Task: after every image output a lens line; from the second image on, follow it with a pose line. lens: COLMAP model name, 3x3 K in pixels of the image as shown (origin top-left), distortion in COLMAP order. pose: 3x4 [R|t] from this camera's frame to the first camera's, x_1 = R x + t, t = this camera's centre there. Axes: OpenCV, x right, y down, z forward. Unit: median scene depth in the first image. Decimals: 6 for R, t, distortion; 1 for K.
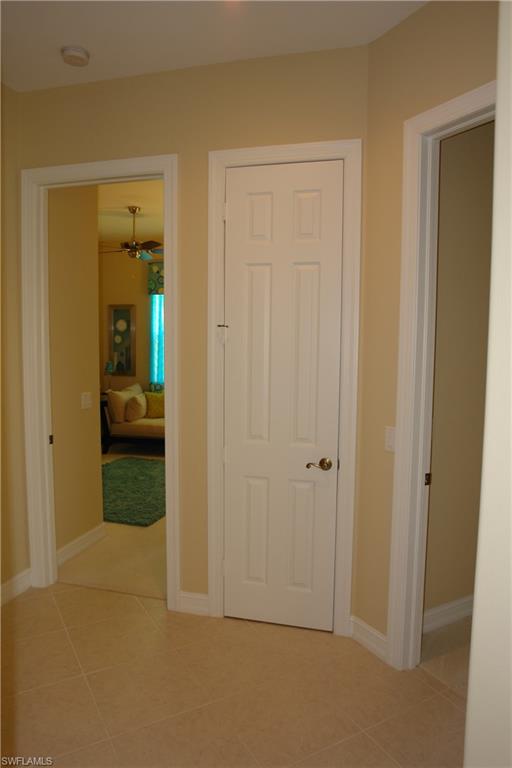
lens RADIAL K [[539.9, 0, 256.0], [0, 539.9, 384.0], [0, 0, 1]] dist [-0.001865, 0.000889]
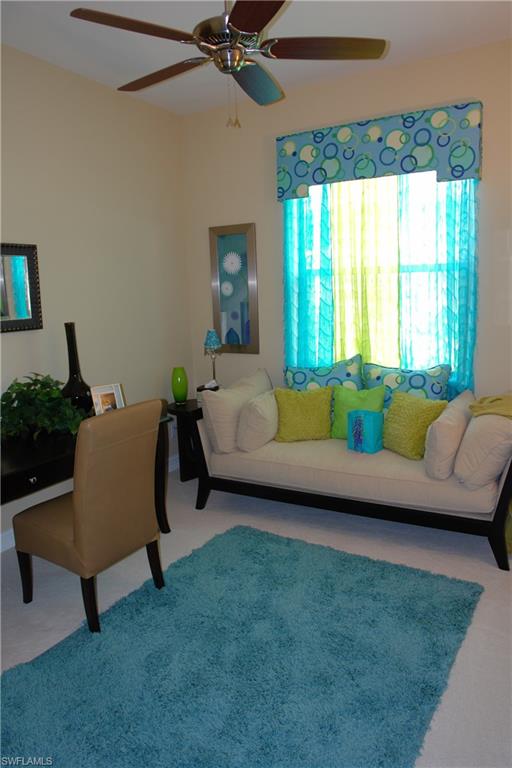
lens RADIAL K [[567.2, 0, 256.0], [0, 567.2, 384.0], [0, 0, 1]] dist [-0.001104, -0.000154]
pose [[0.967198, -0.003573, -0.253997, -0.080059], [0.021622, 0.997430, 0.068303, -0.024892], [0.253100, -0.071555, 0.964790, 0.444950]]
